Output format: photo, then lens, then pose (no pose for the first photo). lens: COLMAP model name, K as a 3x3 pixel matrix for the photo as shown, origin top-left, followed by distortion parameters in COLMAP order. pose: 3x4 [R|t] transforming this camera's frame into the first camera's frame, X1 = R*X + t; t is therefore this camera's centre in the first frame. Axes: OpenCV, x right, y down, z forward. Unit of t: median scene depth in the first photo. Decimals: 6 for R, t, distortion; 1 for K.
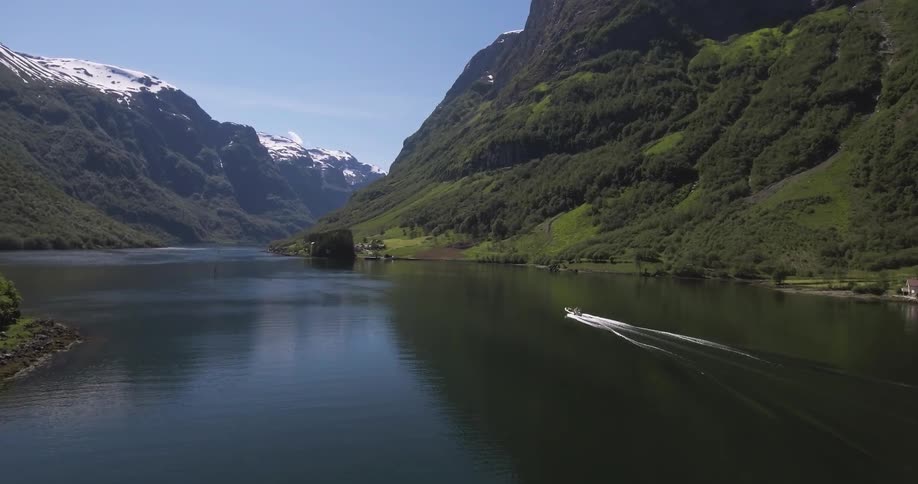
lens RADIAL K [[522.6, 0, 460.3], [0, 522.6, 245.3], [0, 0, 1]] dist [-0.017706, -0.001877]
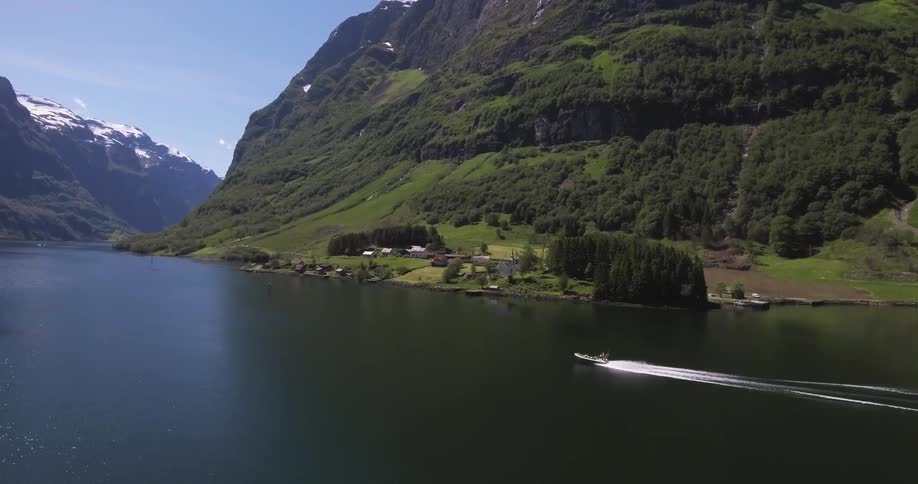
lens RADIAL K [[522.6, 0, 458.1], [0, 522.6, 244.3], [0, 0, 1]] dist [-0.017706, -0.001877]
pose [[0.929280, 0.012349, 0.369171, -0.063674], [-0.012601, 0.999919, -0.001729, -0.002183], [-0.369162, -0.003045, 0.929360, 0.085502]]
